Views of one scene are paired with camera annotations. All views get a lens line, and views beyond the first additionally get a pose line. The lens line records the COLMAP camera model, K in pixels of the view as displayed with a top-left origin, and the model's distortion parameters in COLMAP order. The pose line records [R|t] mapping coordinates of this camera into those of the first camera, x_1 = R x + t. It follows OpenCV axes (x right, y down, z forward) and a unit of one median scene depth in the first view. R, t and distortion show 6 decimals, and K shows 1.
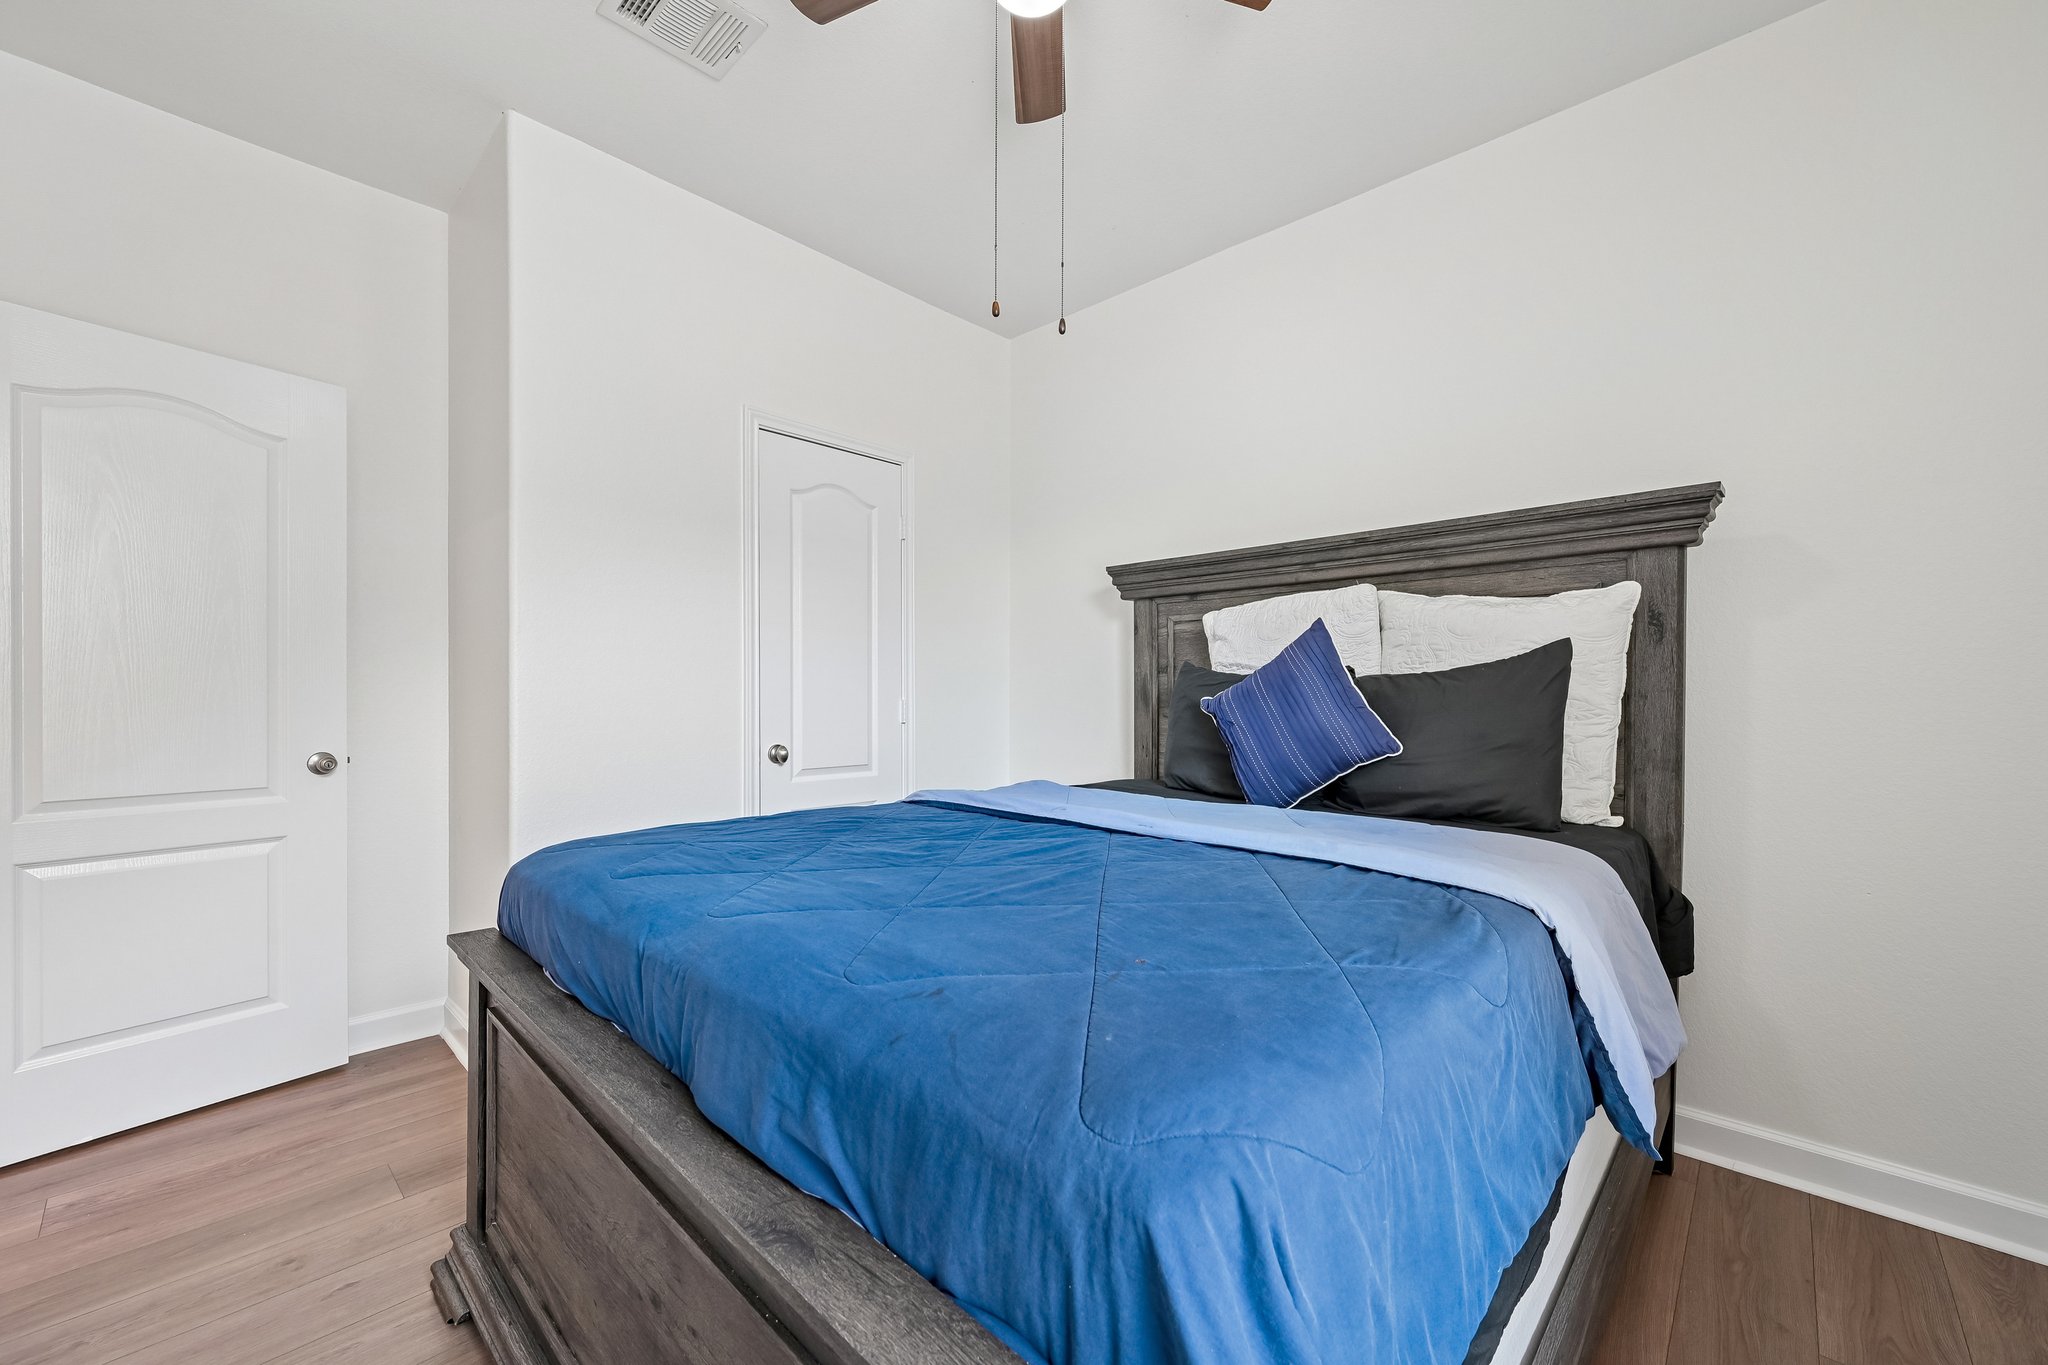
lens RADIAL K [[809.7, 0, 1026.6], [0, 809.7, 701.5], [0, 0, 1]] dist [-0.000462, -0.000095]
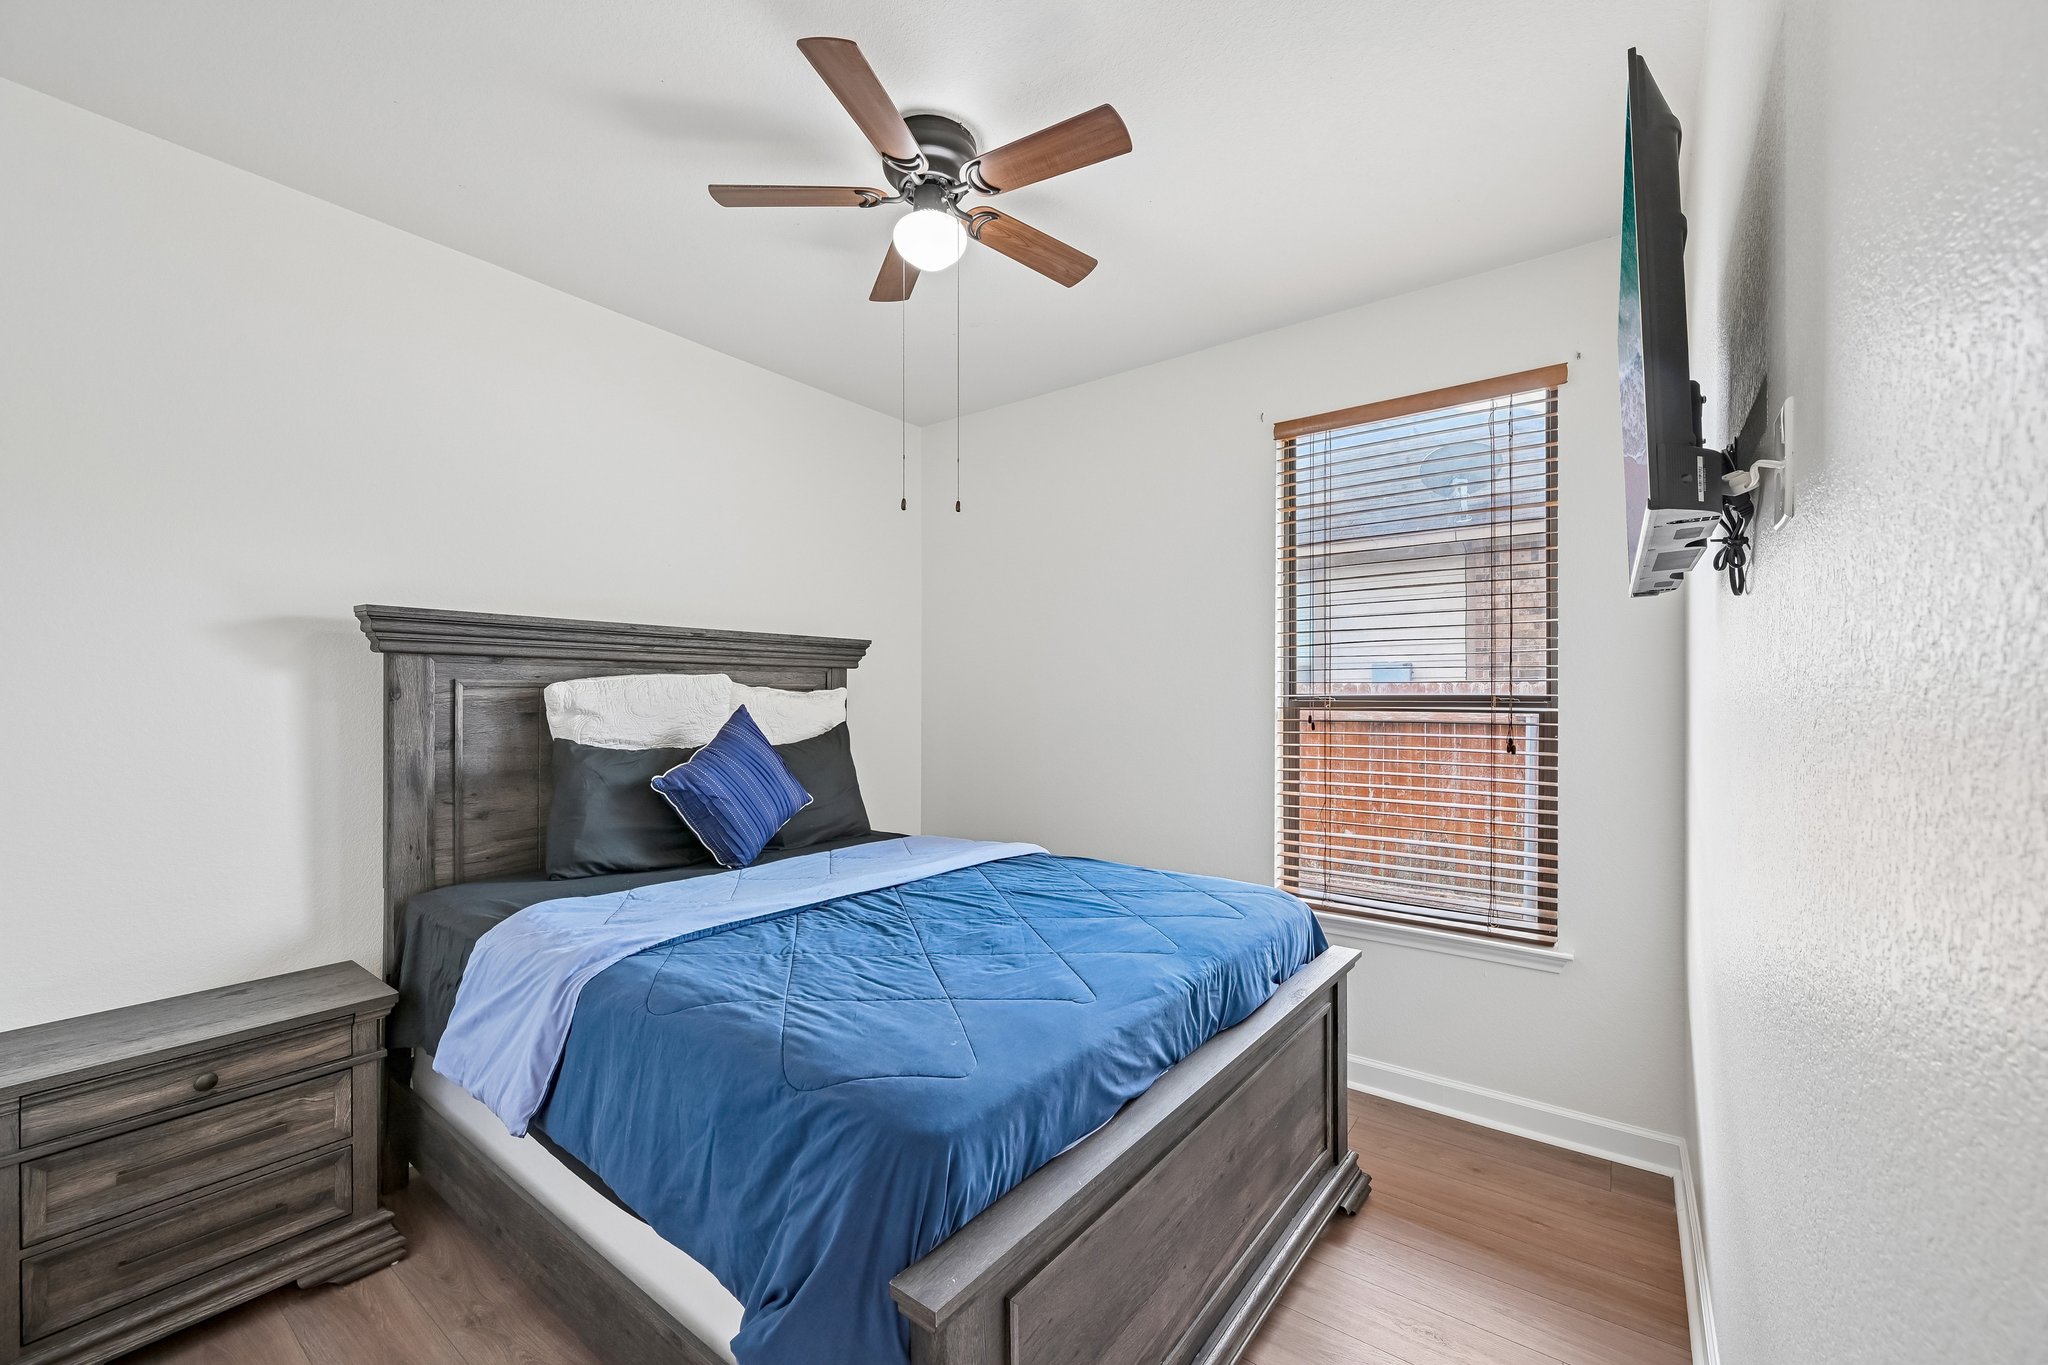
lens RADIAL K [[809.7, 0, 1026.6], [0, 809.7, 701.5], [0, 0, 1]] dist [-0.000462, -0.000095]
pose [[-0.099464, -0.010194, 0.994989, -0.728725], [0.002718, 0.999941, 0.010517, -0.095086], [-0.995037, 0.003751, -0.099431, 0.544192]]
